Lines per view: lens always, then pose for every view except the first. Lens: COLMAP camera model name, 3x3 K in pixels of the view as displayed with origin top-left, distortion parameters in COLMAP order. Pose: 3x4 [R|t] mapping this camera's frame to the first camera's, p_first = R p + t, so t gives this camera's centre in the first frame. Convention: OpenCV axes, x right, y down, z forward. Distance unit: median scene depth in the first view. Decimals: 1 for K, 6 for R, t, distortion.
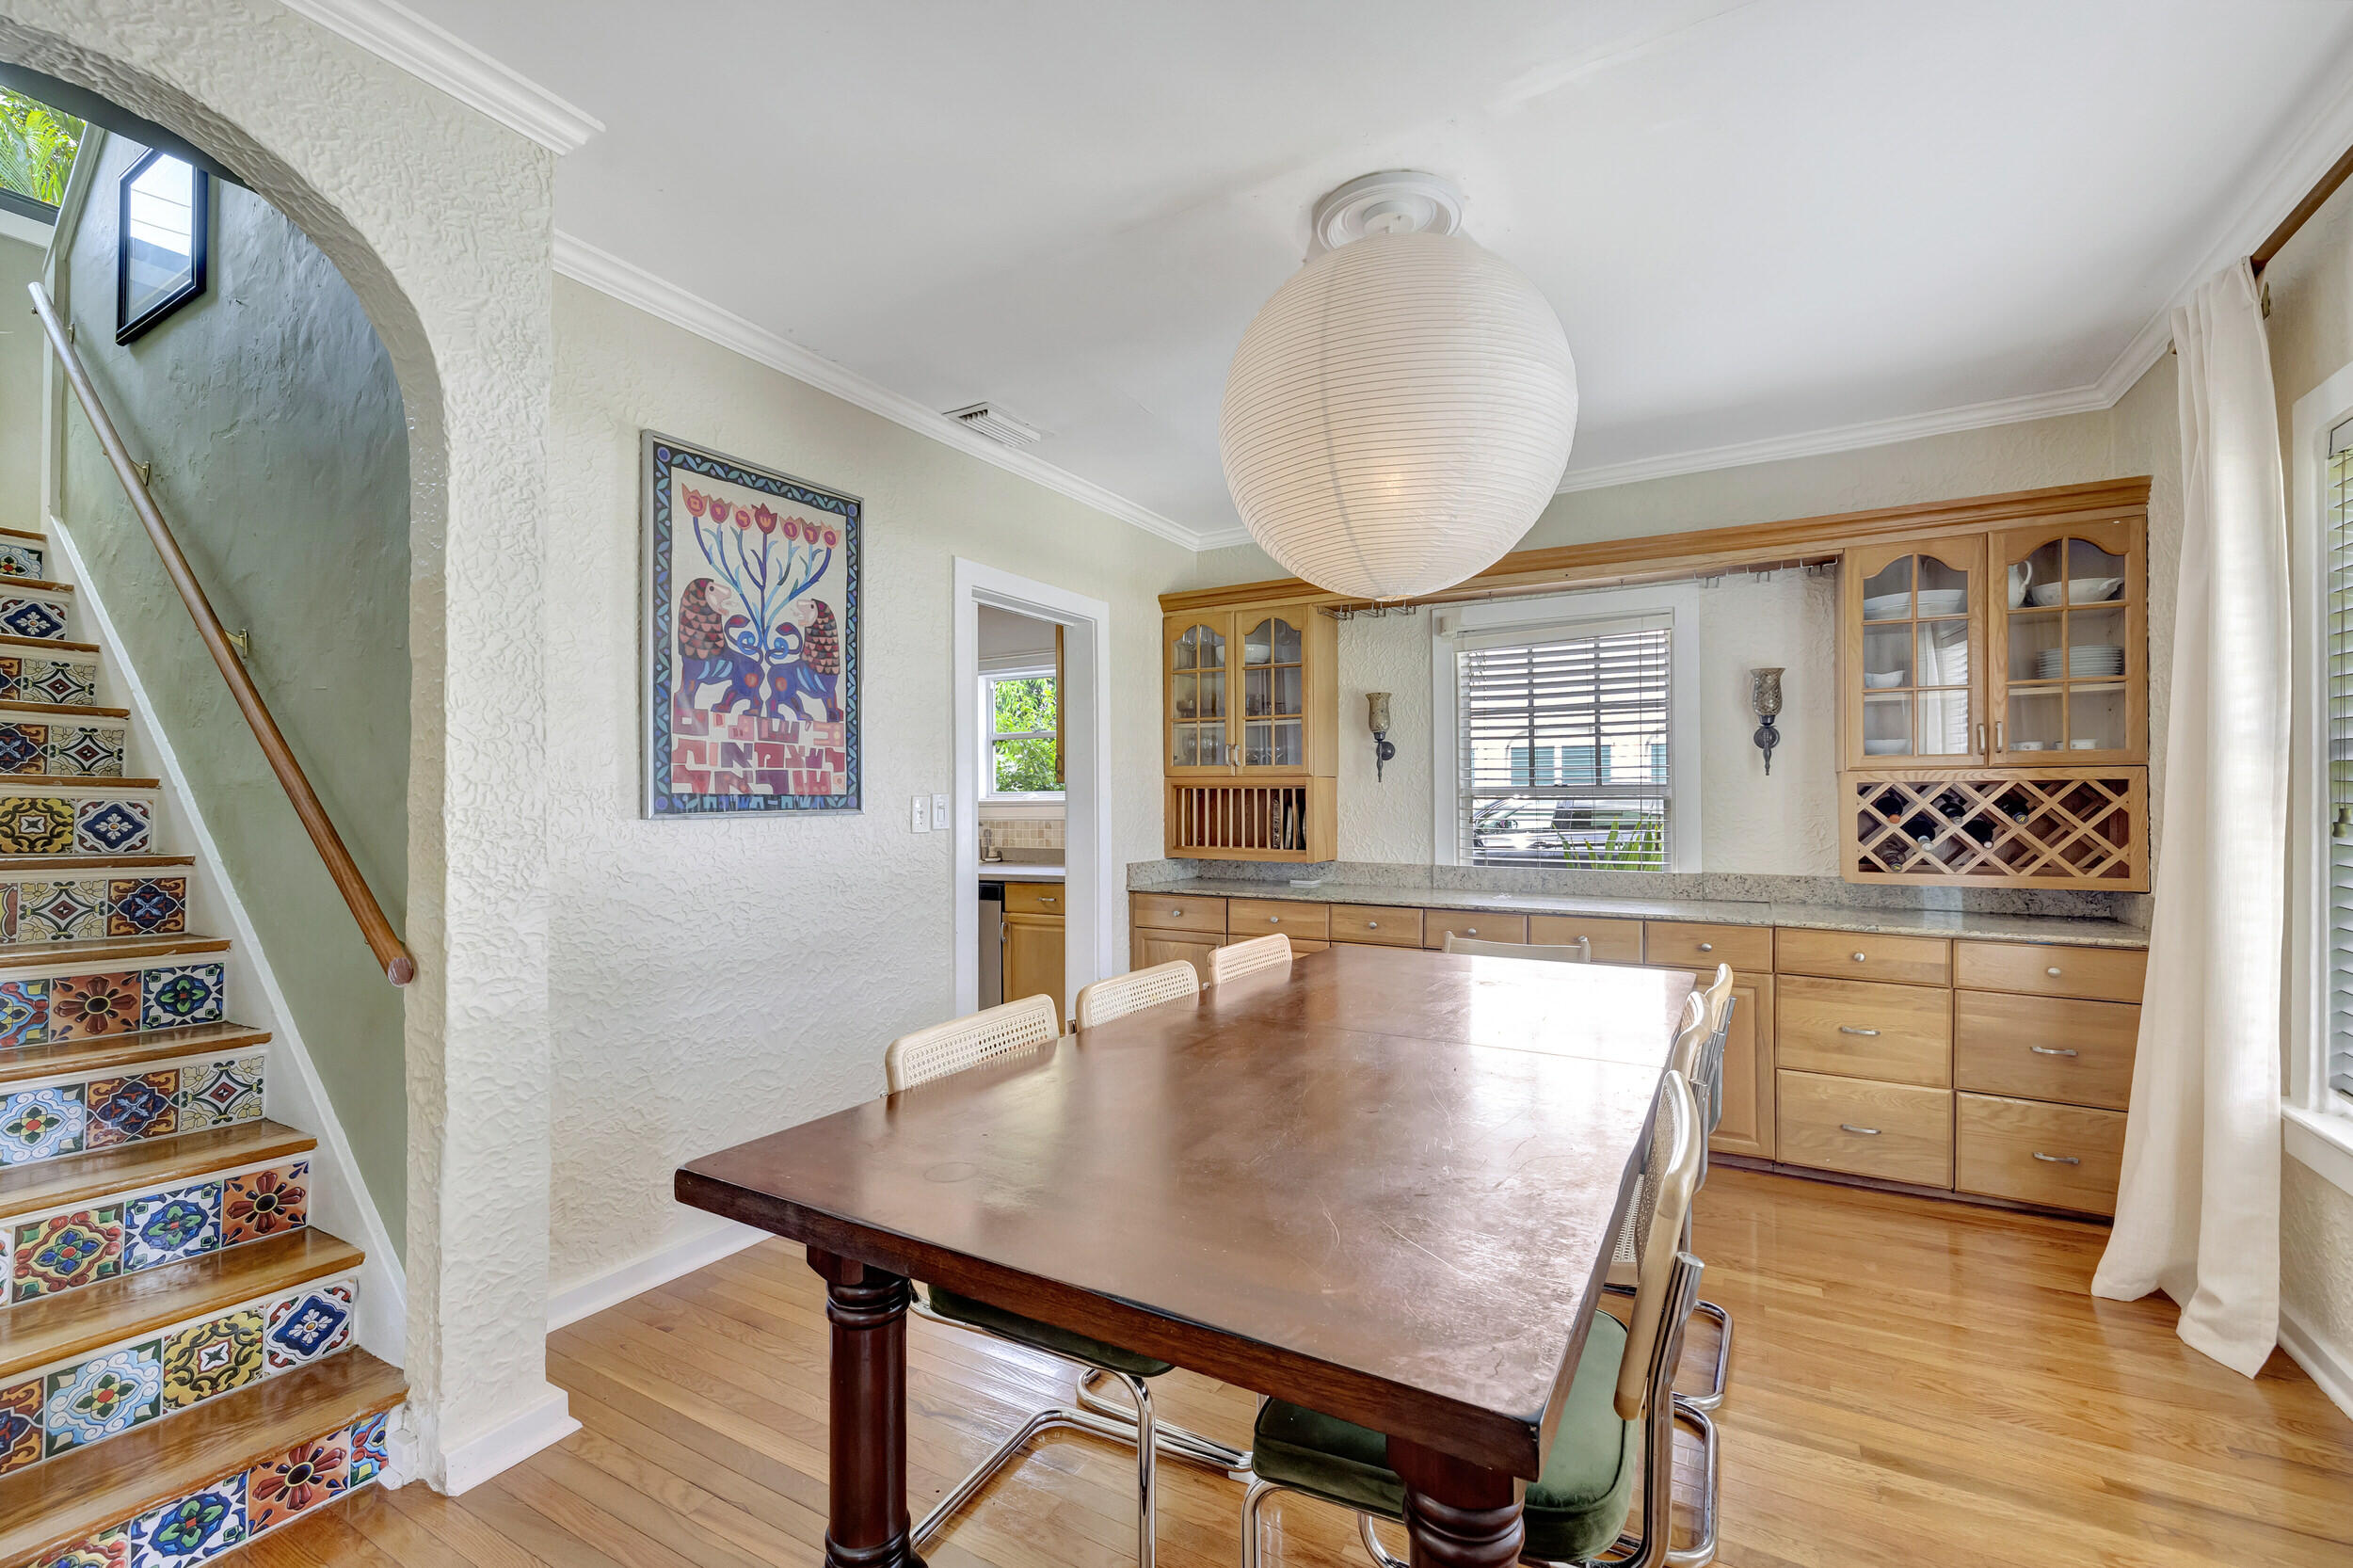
lens RADIAL K [[990.8, 0, 1176.7], [0, 990.8, 789.6], [0, 0, 1]] dist [0.002429, -0.001317]
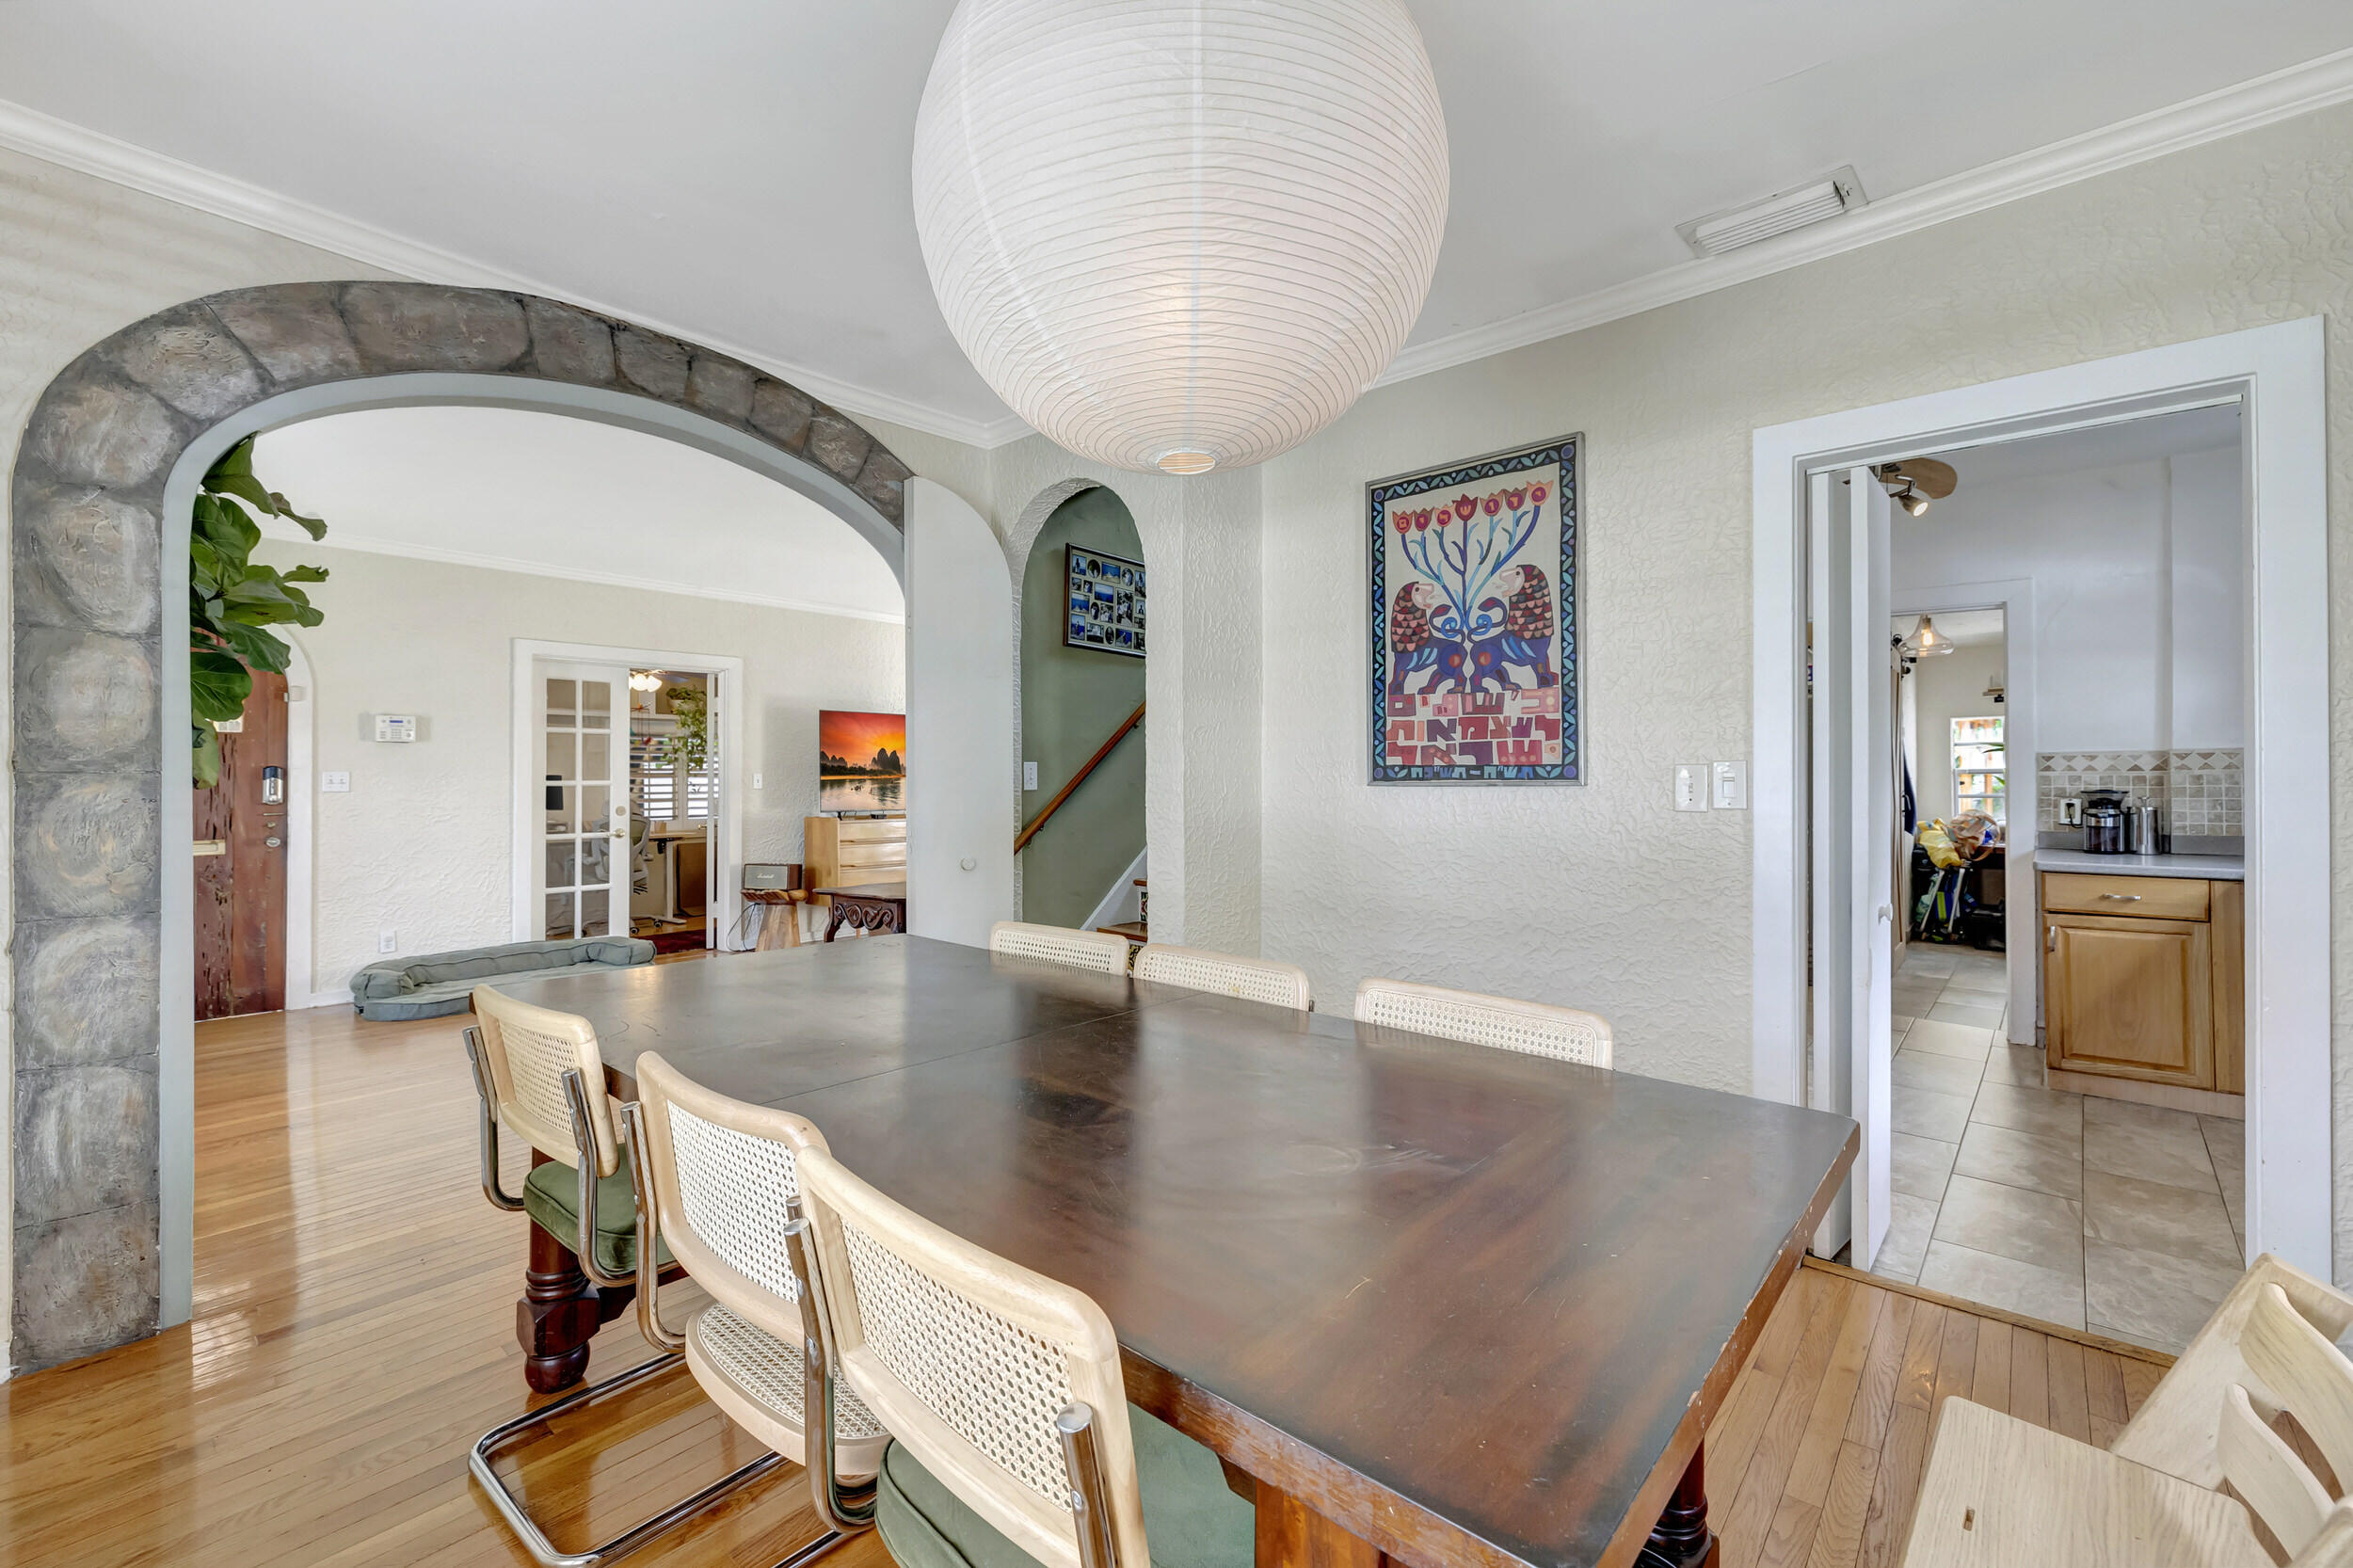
lens RADIAL K [[990.8, 0, 1178.8], [0, 990.8, 774.3], [0, 0, 1]] dist [0.002429, -0.001317]
pose [[-0.196802, 0.001446, -0.980442, 0.669216], [0.011261, 0.999936, -0.000786, 0.011824], [0.980379, -0.011195, -0.196805, 0.869929]]
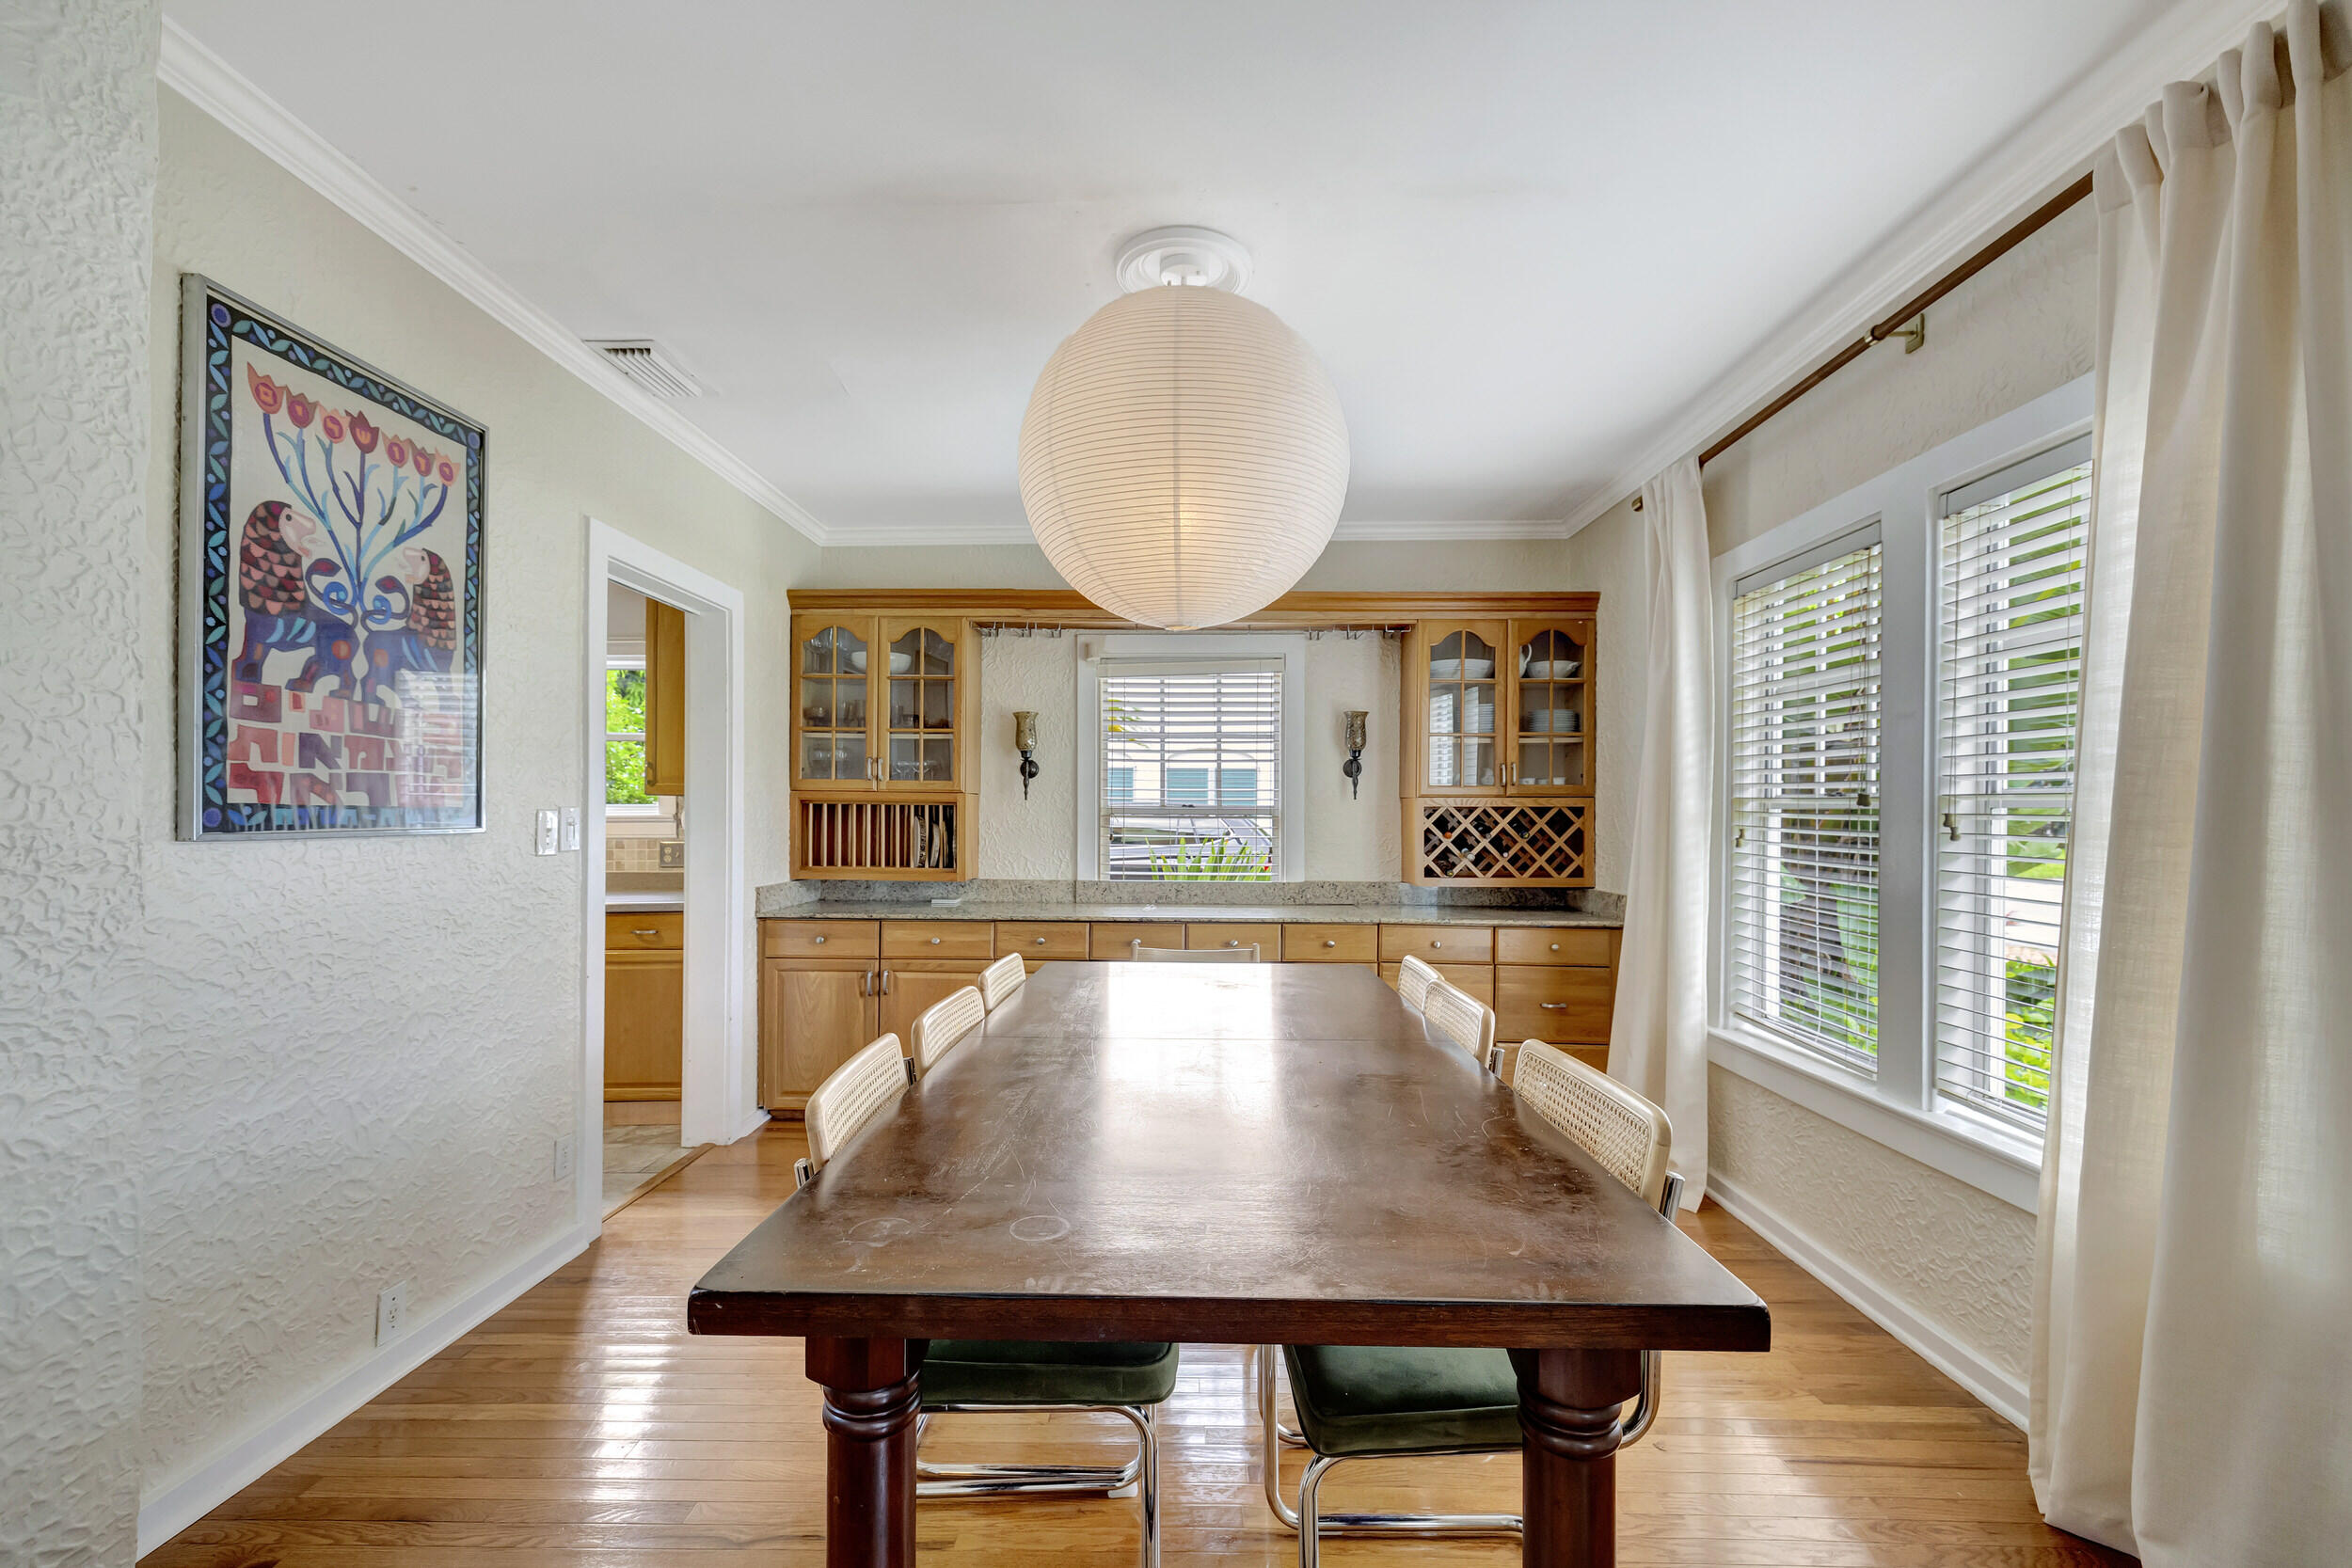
lens RADIAL K [[990.3, 0, 1173.7], [0, 990.3, 807.5], [0, 0, 1]] dist [0.002429, -0.001317]
pose [[0.875572, 0.011431, 0.482952, -0.231229], [-0.012232, 0.999924, -0.001492, -0.000272], [-0.482932, -0.004601, 0.875646, 0.059212]]
